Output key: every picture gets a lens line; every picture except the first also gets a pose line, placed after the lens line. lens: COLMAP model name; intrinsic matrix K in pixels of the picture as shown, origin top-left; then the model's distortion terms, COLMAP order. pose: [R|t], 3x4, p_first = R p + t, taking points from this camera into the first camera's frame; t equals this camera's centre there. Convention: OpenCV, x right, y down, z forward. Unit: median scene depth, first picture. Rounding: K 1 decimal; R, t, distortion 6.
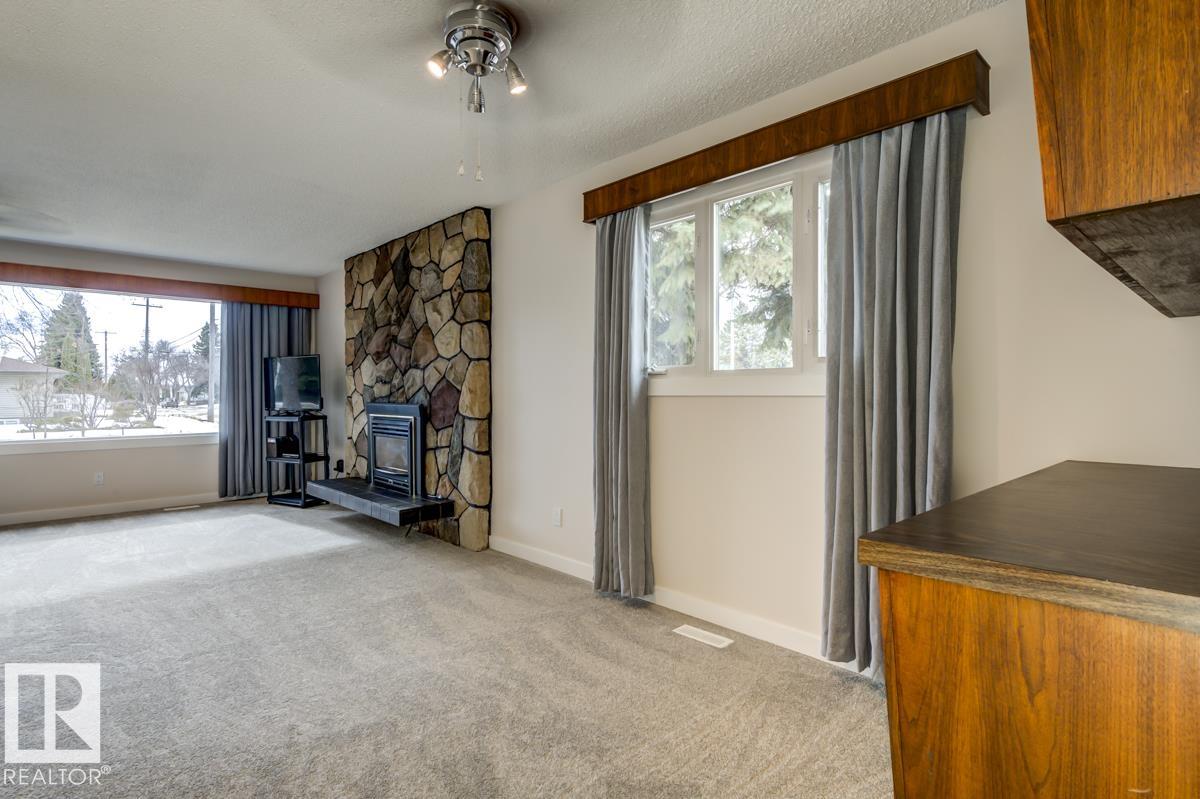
lens RADIAL K [[599.3, 0, 603.4], [0, 599.3, 395.0], [0, 0, 1]] dist [0.021048, 0.000136]
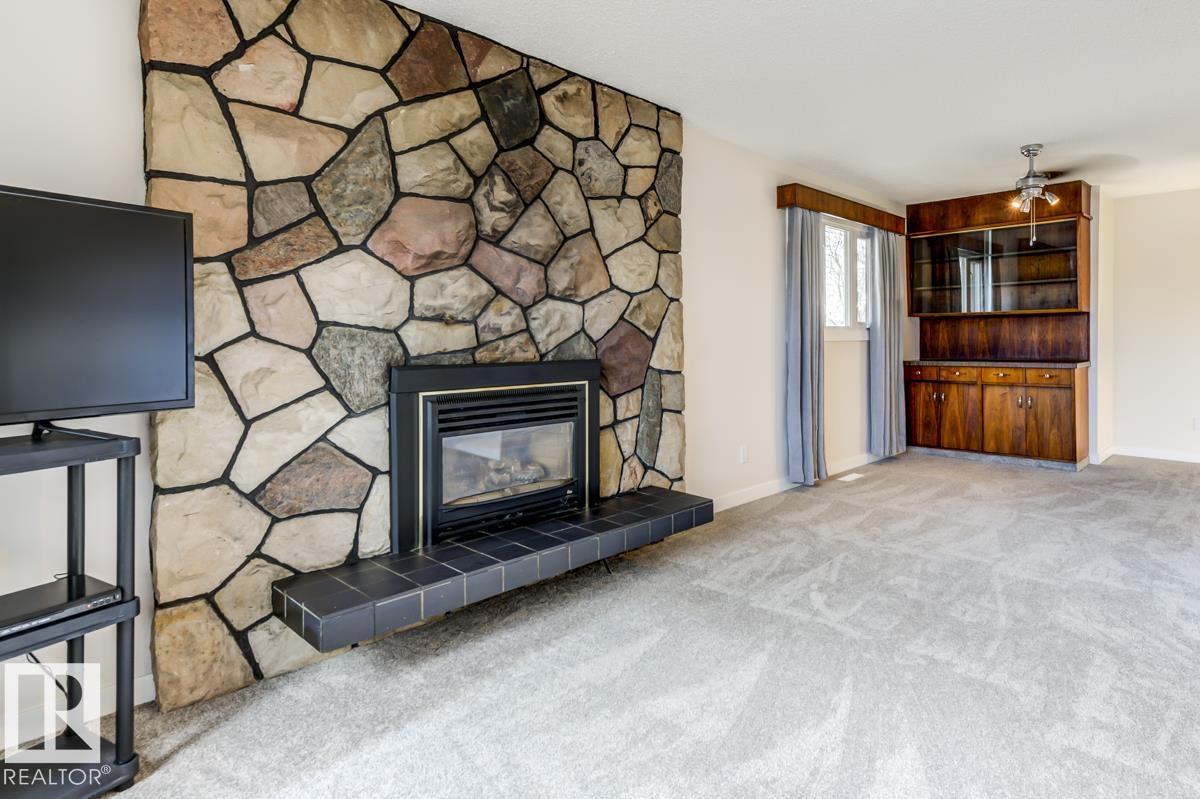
lens RADIAL K [[656.3, 0, 664.4], [0, 656.3, 351.9], [0, 0, 1]] dist [0.012083, -0.000155]
pose [[-0.070643, -0.016148, 0.997371, -1.004601], [0.013198, 0.999766, 0.017122, -0.003814], [-0.997414, 0.014373, -0.070413, 0.984204]]
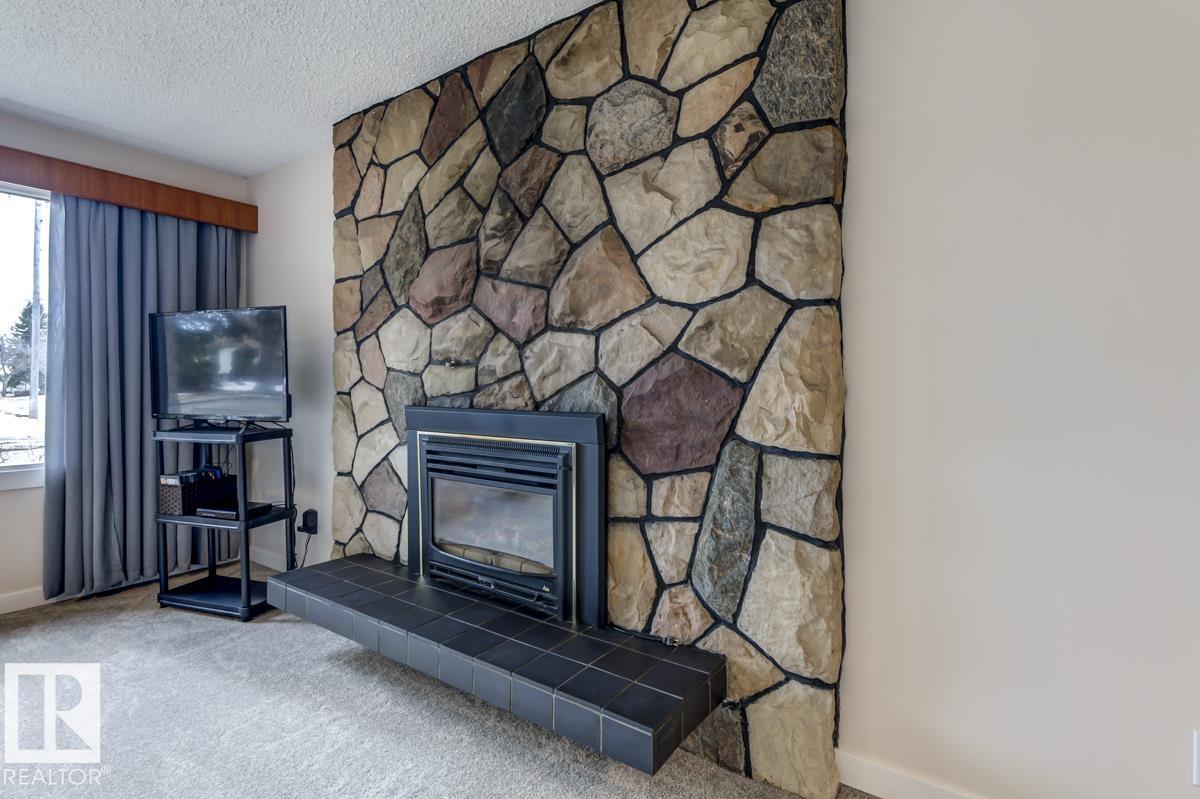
lens RADIAL K [[579.9, 0, 606.5], [0, 579.9, 390.6], [0, 0, 1]] dist [0.013662, -0.000203]
pose [[0.980800, 0.005627, 0.194935, -0.381140], [-0.006409, 0.999974, 0.003378, -0.002712], [-0.194910, -0.004562, 0.980810, 0.600757]]
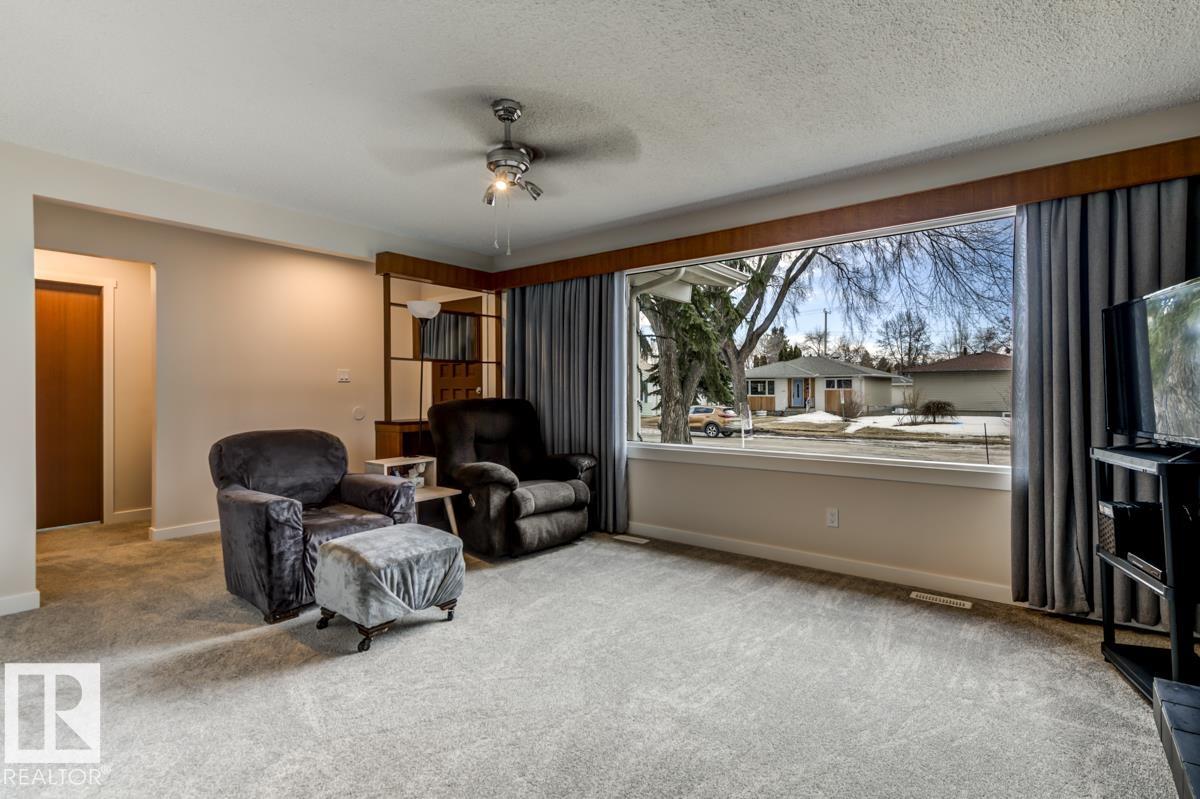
lens RADIAL K [[579.9, 0, 606.5], [0, 579.9, 390.6], [0, 0, 1]] dist [0.013662, -0.000203]
pose [[0.160964, -0.000573, -0.986960, -0.279790], [-0.002564, 0.999996, -0.000998, -0.004135], [0.986957, 0.002692, 0.160962, 0.784324]]
